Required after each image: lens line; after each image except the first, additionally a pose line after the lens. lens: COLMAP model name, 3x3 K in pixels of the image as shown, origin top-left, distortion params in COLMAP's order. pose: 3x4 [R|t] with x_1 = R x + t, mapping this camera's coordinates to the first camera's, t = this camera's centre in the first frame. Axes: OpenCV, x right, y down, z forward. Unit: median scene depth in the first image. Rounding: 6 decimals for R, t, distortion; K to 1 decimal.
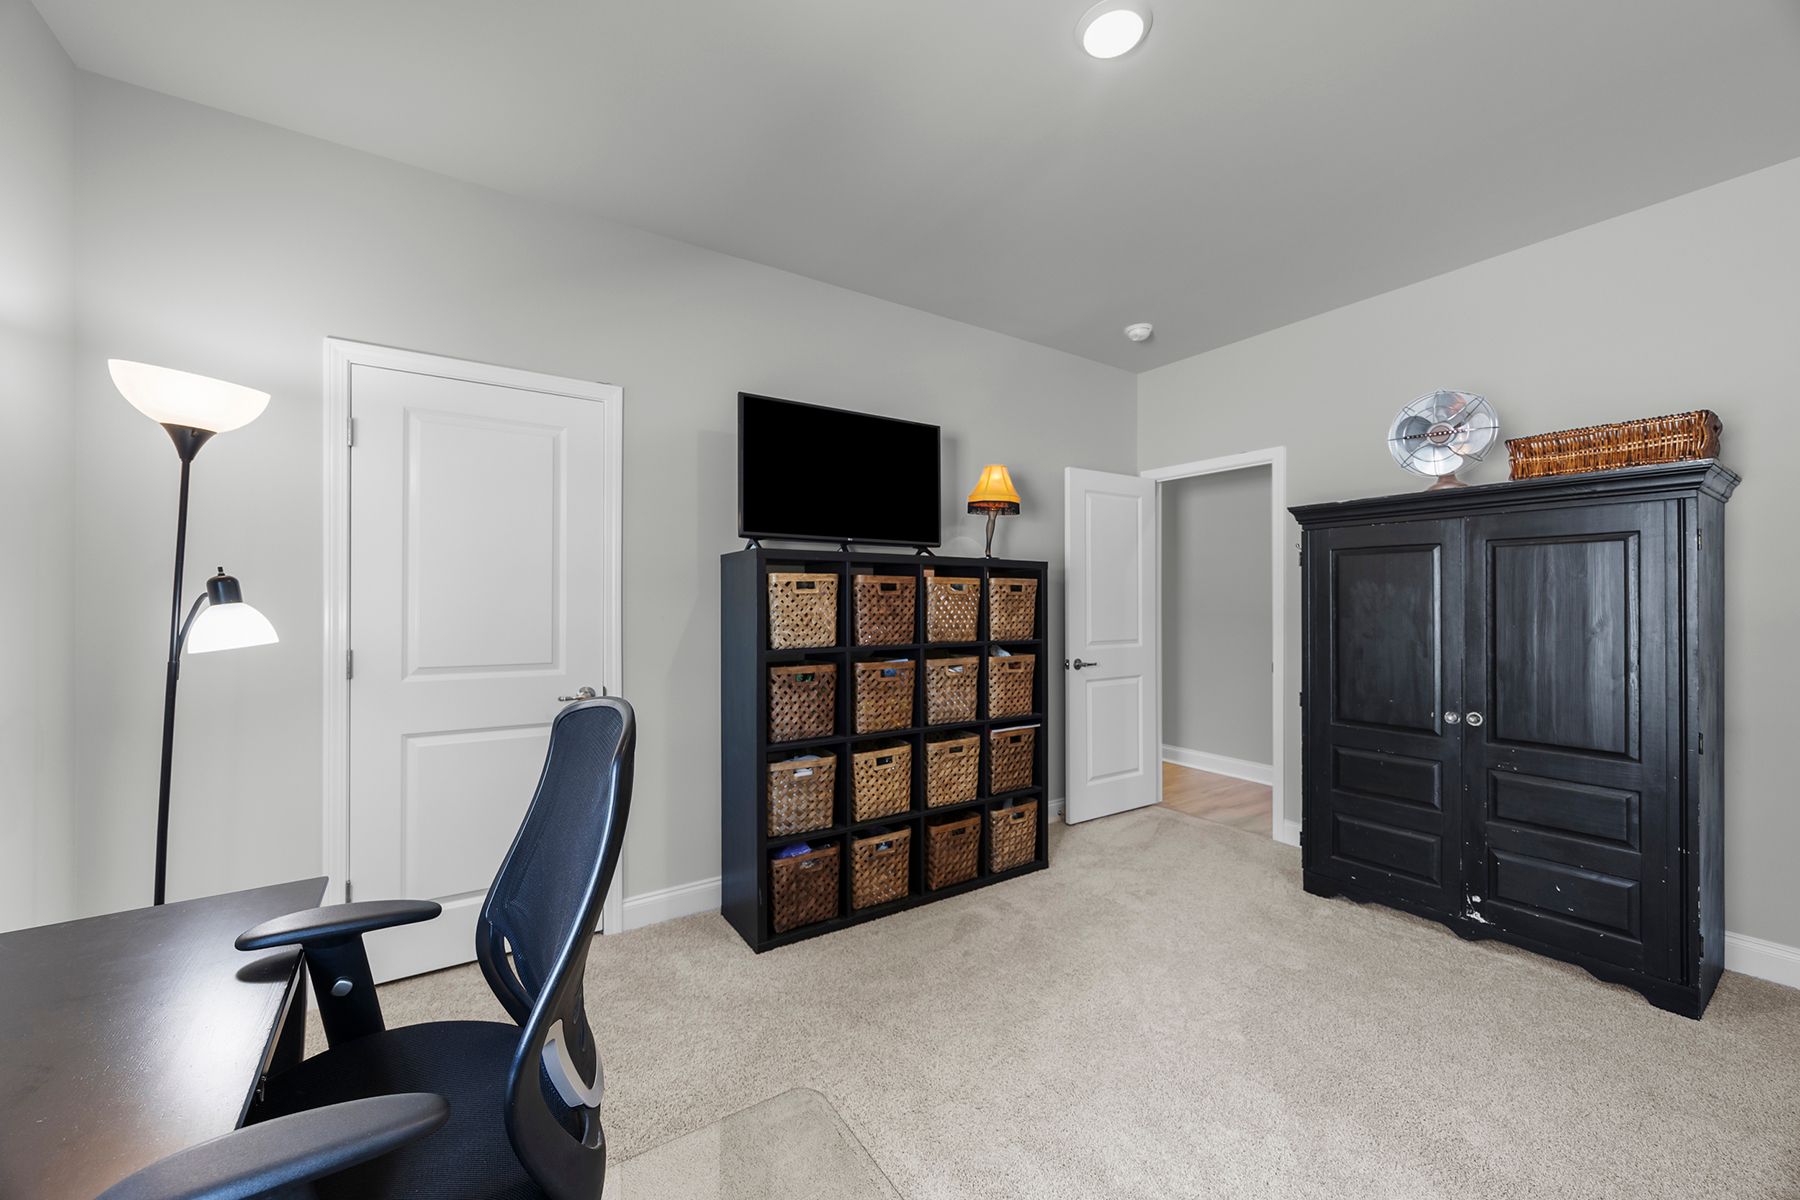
lens RADIAL K [[688.4, 0, 899.8], [0, 688.4, 600.6], [0, 0, 1]] dist [-0.001221, -0.000021]
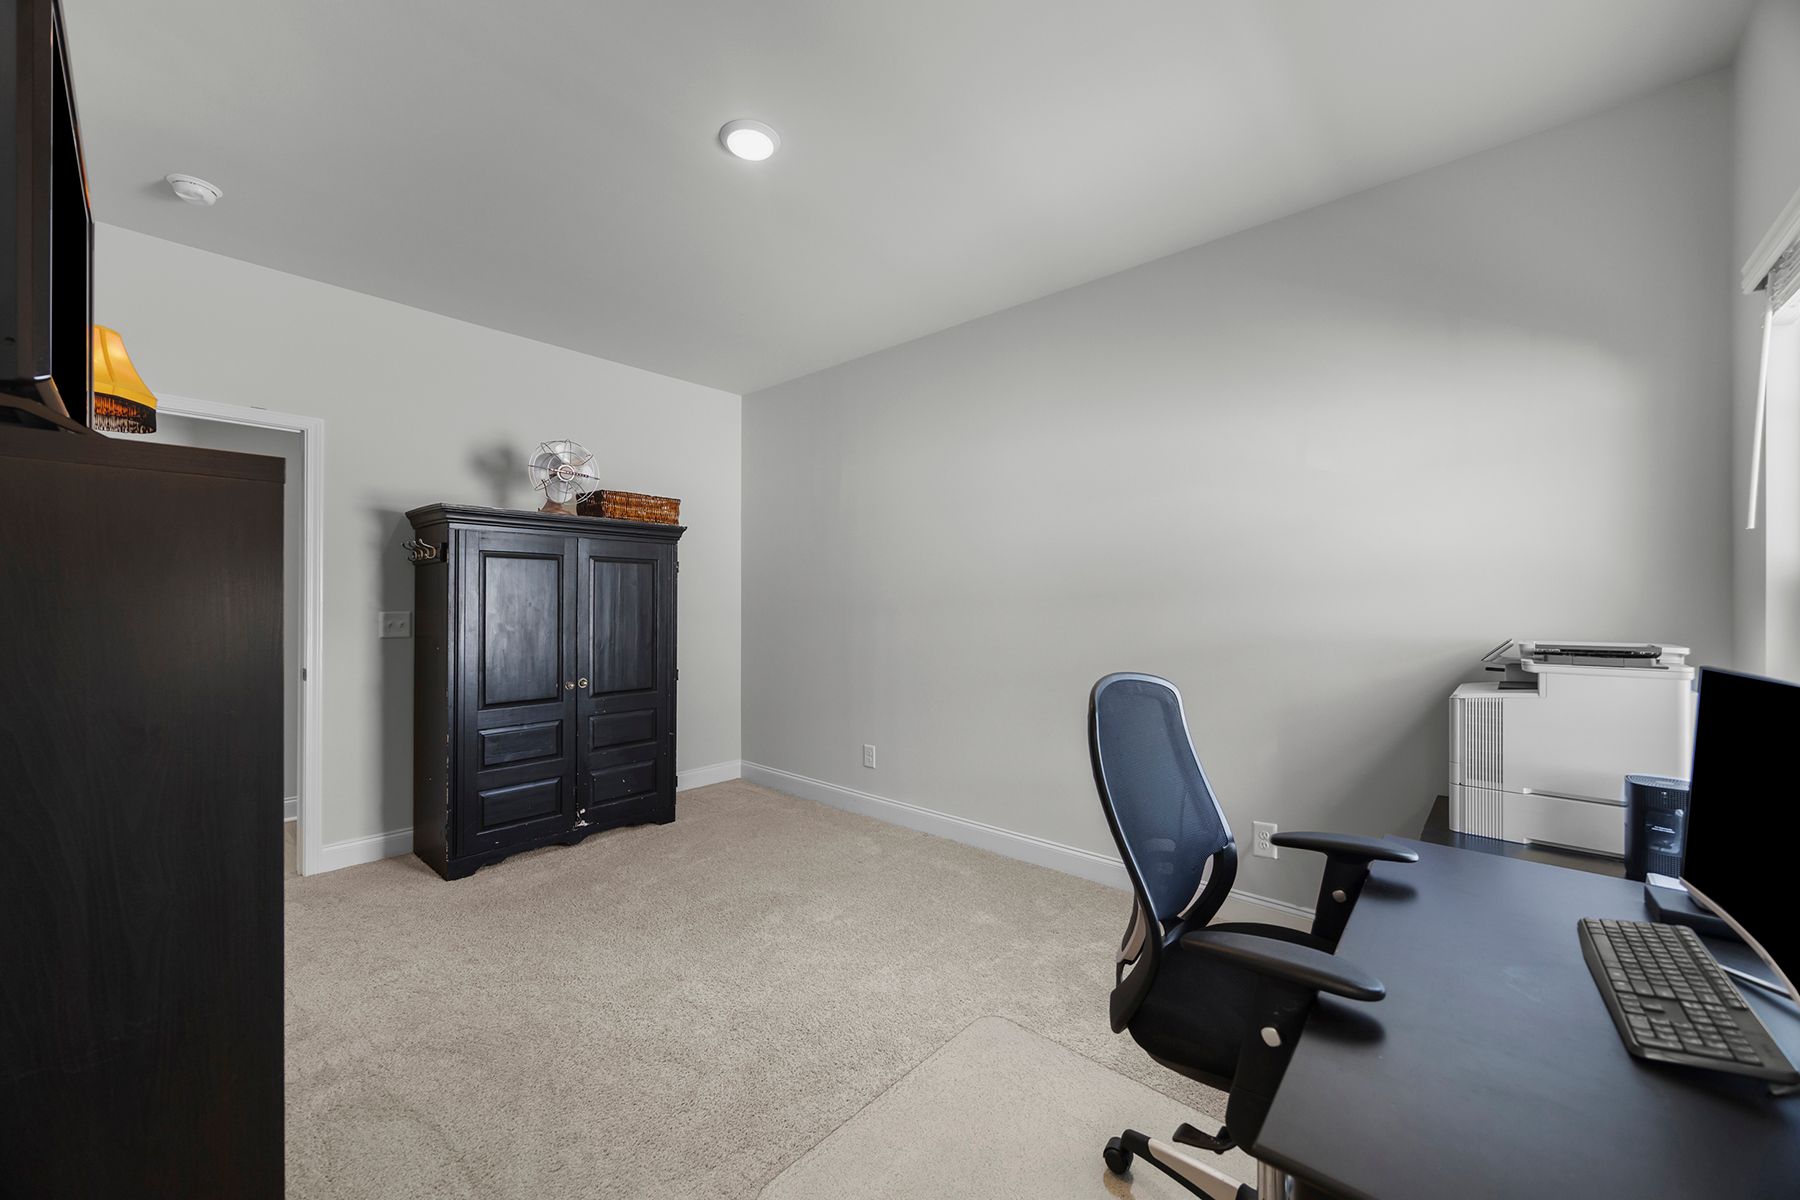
lens RADIAL K [[688.4, 0, 899.8], [0, 688.4, 600.6], [0, 0, 1]] dist [-0.001221, -0.000021]
pose [[-0.244749, -0.001182, 0.969586, -0.681546], [-0.004744, 0.999989, 0.000021, 0.000610], [-0.969575, -0.004594, -0.244751, 0.718735]]
